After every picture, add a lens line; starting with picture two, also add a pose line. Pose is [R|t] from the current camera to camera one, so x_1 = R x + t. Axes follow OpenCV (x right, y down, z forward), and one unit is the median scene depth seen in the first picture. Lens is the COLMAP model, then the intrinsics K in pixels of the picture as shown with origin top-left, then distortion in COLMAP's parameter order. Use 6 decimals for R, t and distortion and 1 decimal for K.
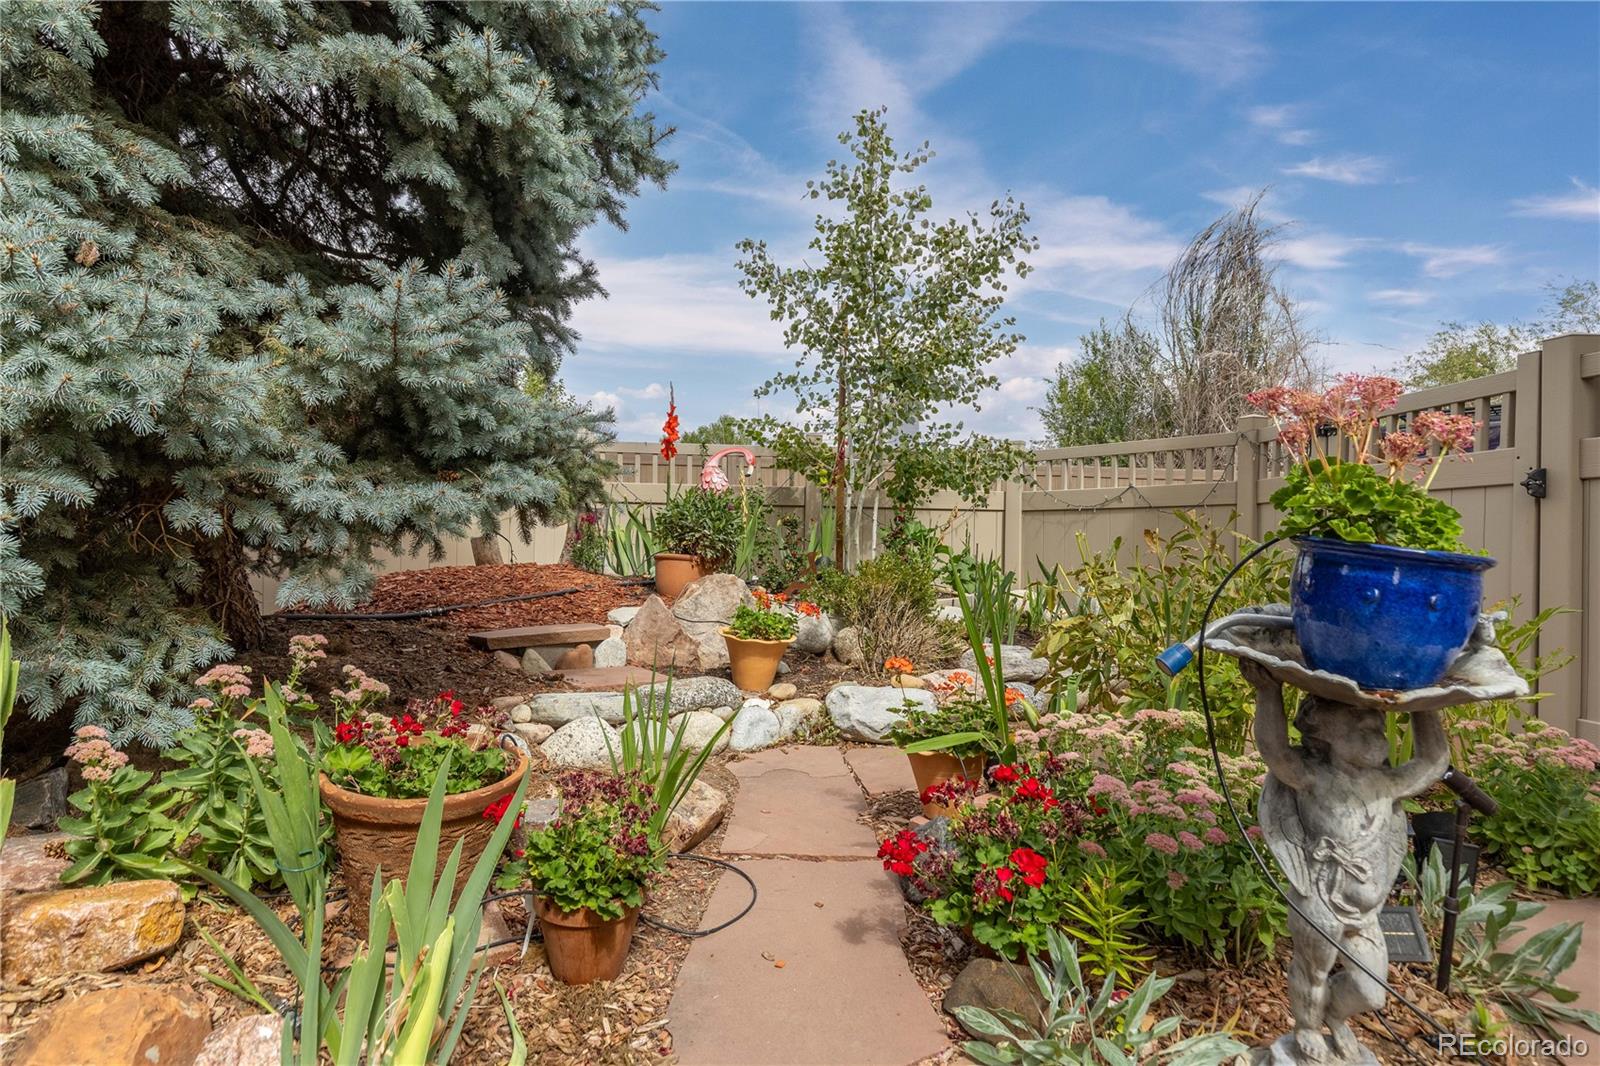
lens RADIAL K [[843.3, 0, 796.1], [0, 843.3, 527.4], [0, 0, 1]] dist [-0.000229, 0.000335]
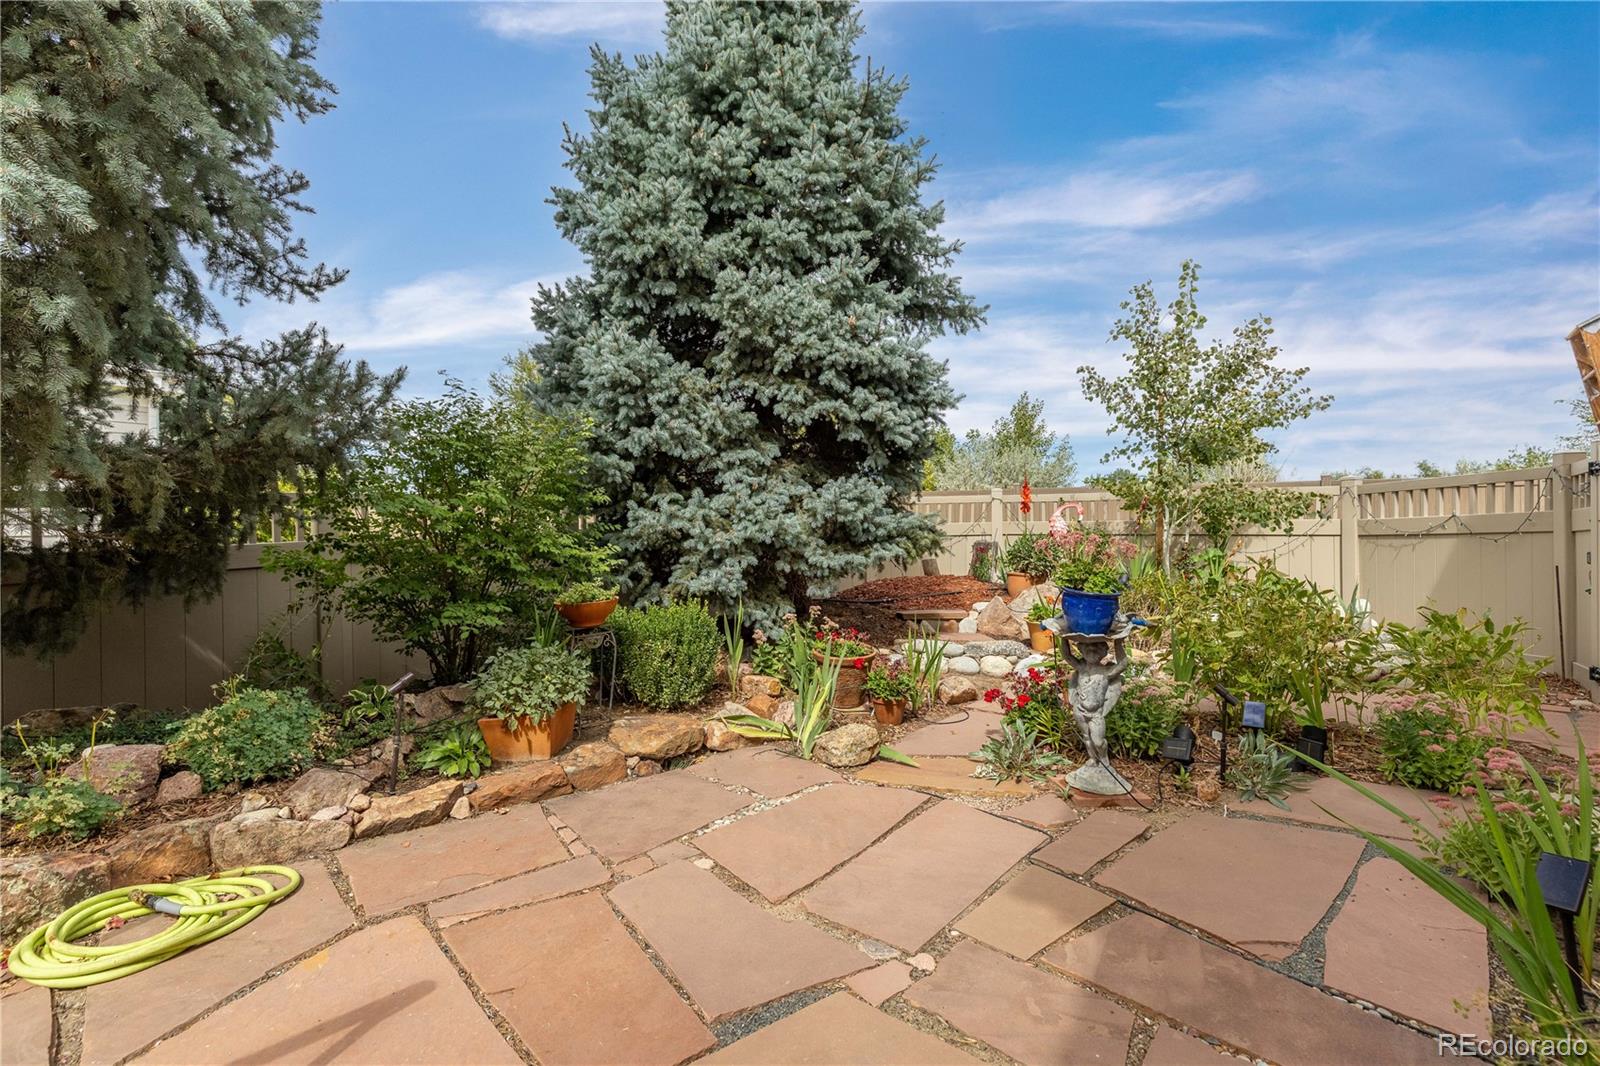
lens RADIAL K [[728.3, 0, 800.0], [0, 728.3, 533.0], [0, 0, 1]] dist [0.003990, -0.000039]
pose [[0.804849, -0.017461, -0.593223, 0.847982], [0.017805, 0.999828, -0.005273, -0.108435], [0.593212, -0.006318, 0.805021, -1.020694]]
